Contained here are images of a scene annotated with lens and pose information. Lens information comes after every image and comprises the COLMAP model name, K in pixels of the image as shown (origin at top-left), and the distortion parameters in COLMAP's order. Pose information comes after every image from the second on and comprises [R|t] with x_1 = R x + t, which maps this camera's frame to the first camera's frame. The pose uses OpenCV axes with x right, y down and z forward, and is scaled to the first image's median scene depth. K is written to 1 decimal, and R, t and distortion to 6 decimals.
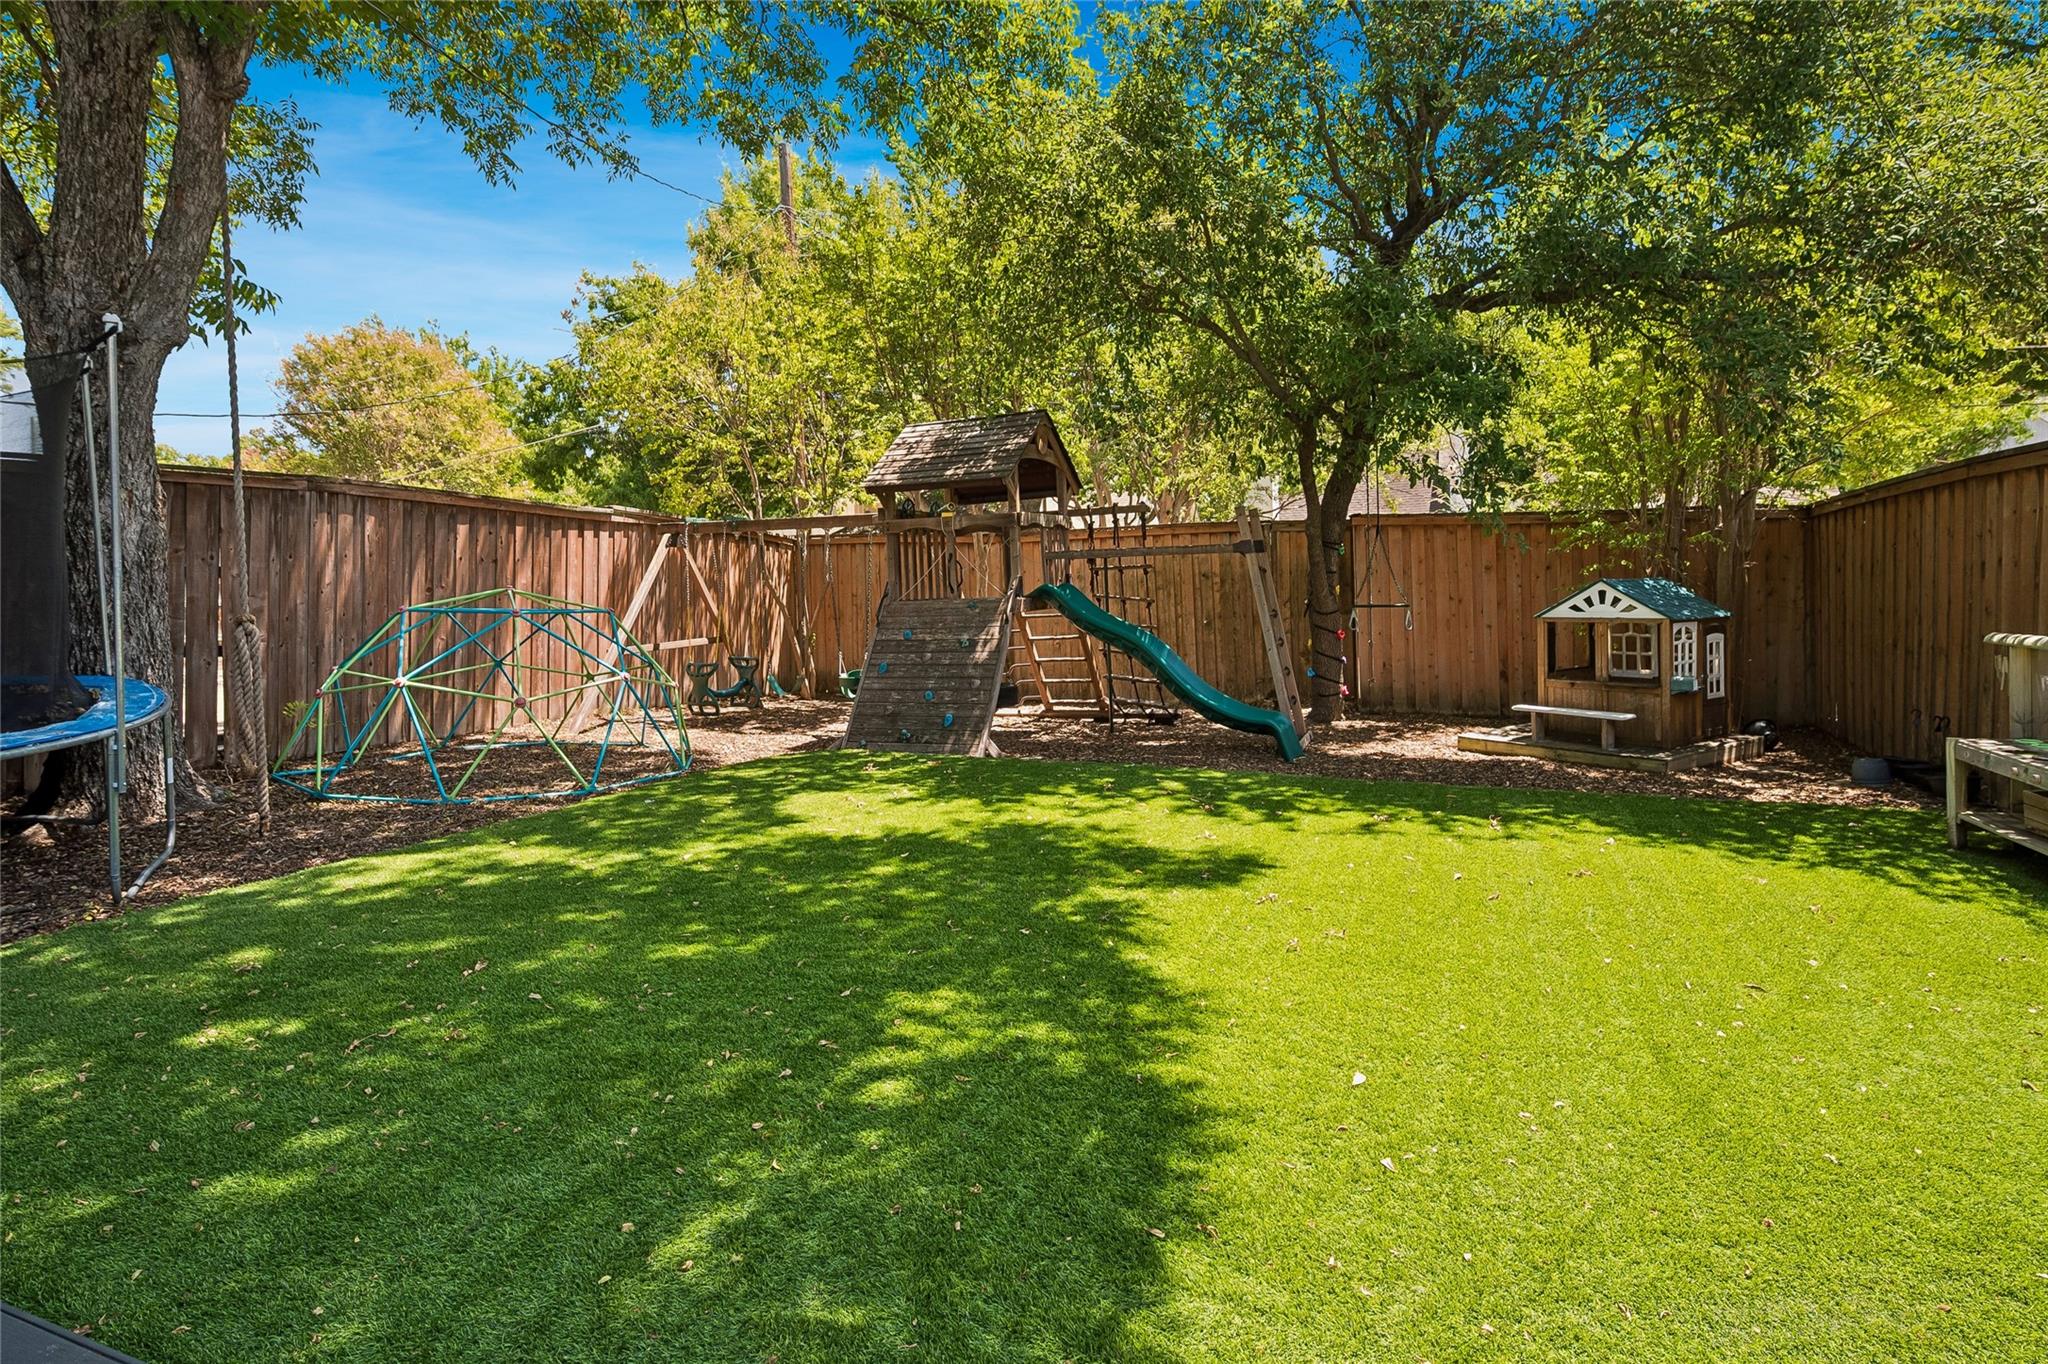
lens RADIAL K [[1102.5, 0, 1017.8], [0, 1102.5, 540.9], [0, 0, 1]] dist [0.001970, -0.000676]
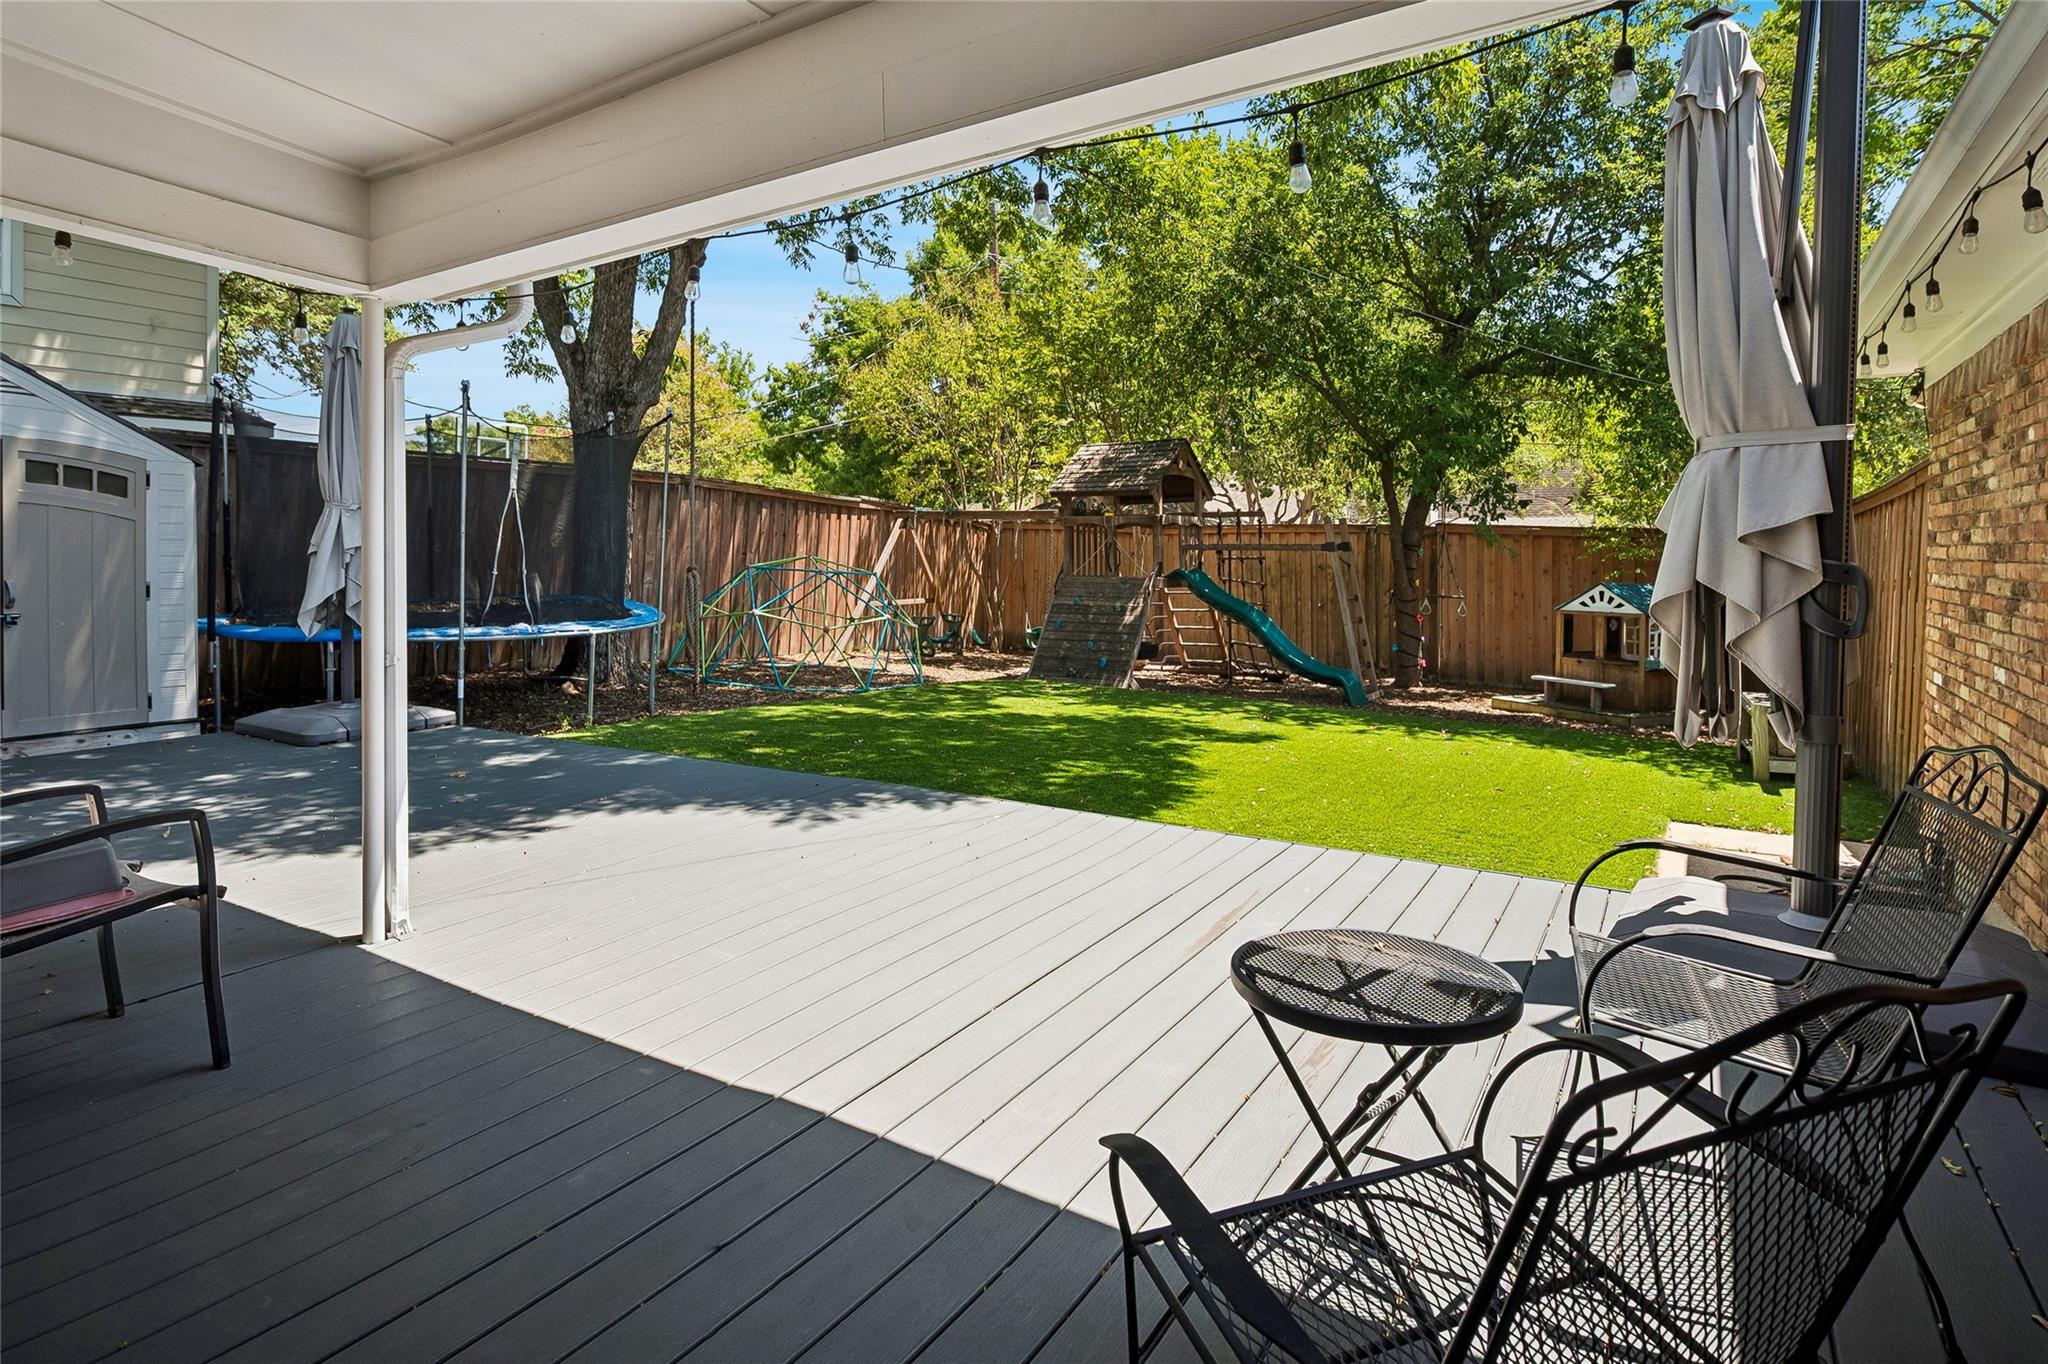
lens RADIAL K [[1102.5, 0, 1017.8], [0, 1102.5, 540.9], [0, 0, 1]] dist [0.001970, -0.000676]
pose [[0.986599, 0.039046, -0.158424, 0.038292], [-0.036260, 0.999133, 0.020438, -0.013601], [0.159085, -0.014420, 0.987160, -0.332204]]
